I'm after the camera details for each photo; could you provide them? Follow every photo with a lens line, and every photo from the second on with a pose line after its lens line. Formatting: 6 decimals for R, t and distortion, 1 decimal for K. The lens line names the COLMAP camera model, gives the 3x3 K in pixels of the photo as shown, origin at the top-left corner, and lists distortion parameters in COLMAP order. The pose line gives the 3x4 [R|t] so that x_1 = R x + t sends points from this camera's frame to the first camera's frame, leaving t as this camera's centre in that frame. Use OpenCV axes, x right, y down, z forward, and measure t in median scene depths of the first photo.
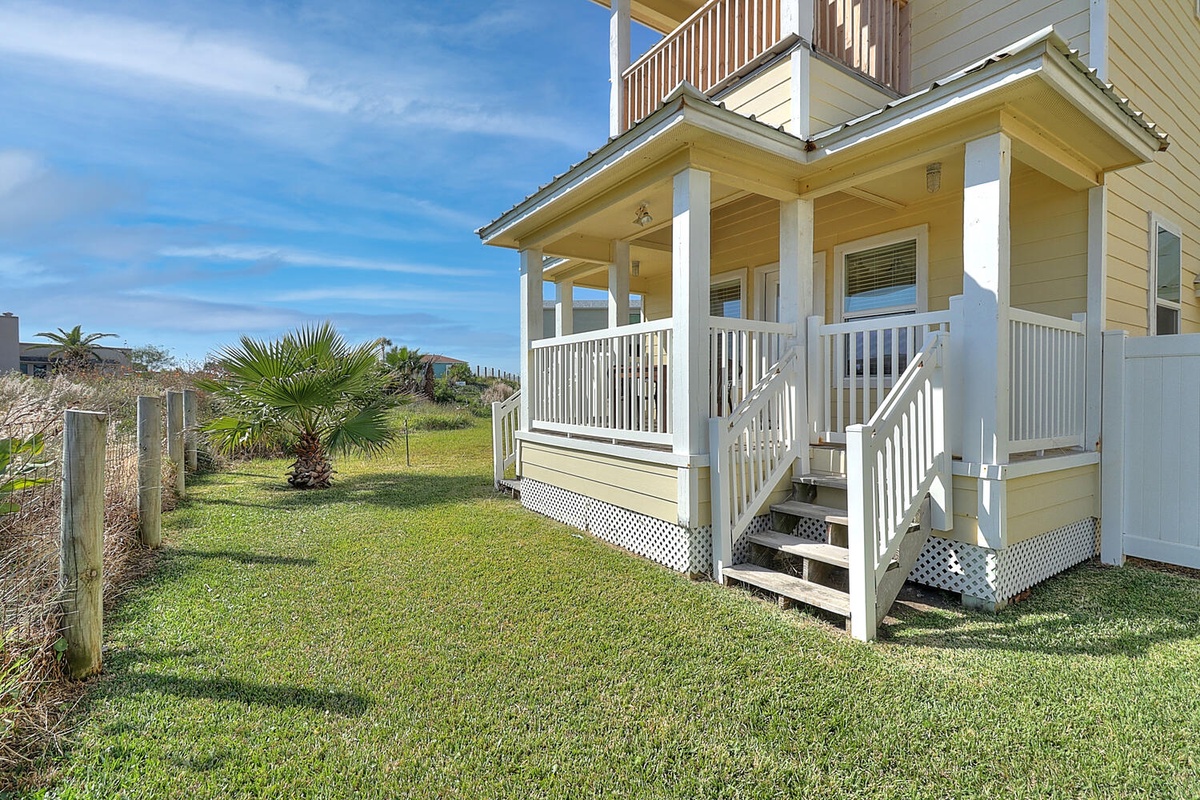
lens RADIAL K [[543.5, 0, 597.4], [0, 543.5, 403.4], [0, 0, 1]] dist [-0.000507, -0.000595]
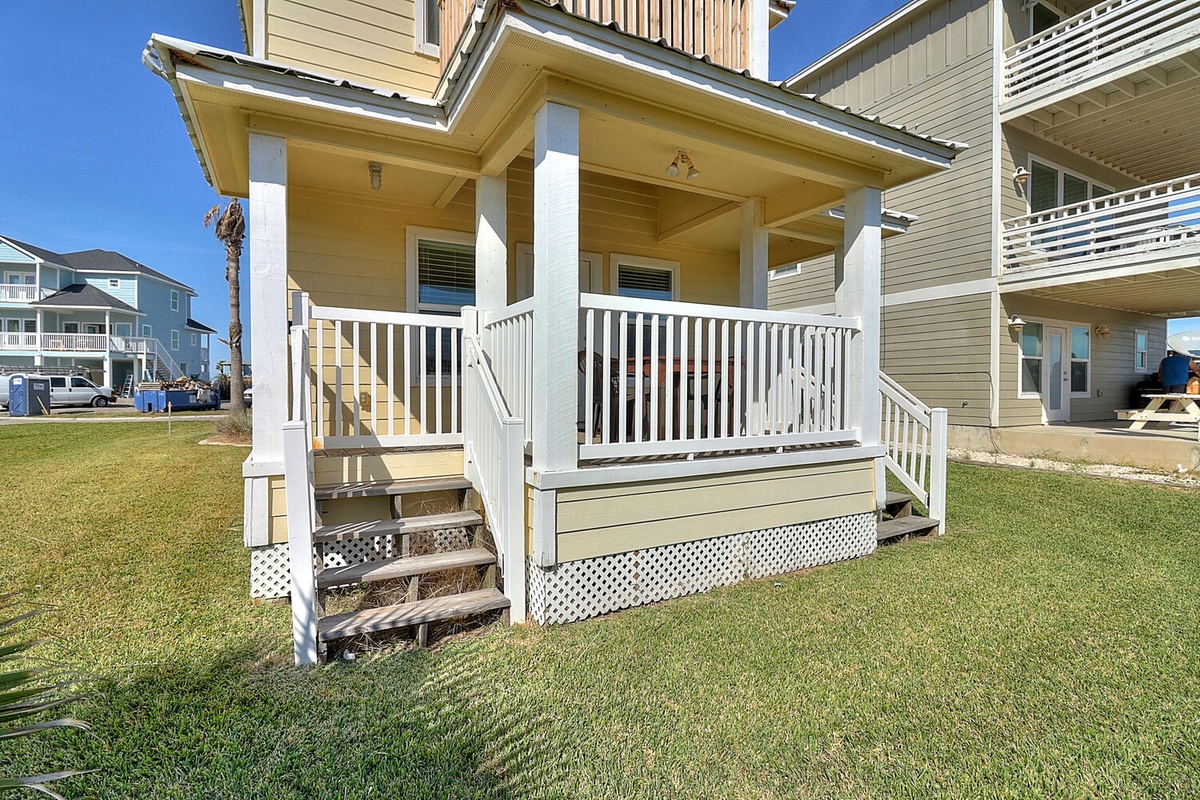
lens RADIAL K [[543.5, 0, 604.7], [0, 543.5, 392.1], [0, 0, 1]] dist [-0.000507, -0.000595]
pose [[0.073953, -0.002148, 0.997259, -0.735759], [0.020477, 0.999790, 0.000634, -0.021341], [-0.997051, 0.020374, 0.073982, 1.086360]]
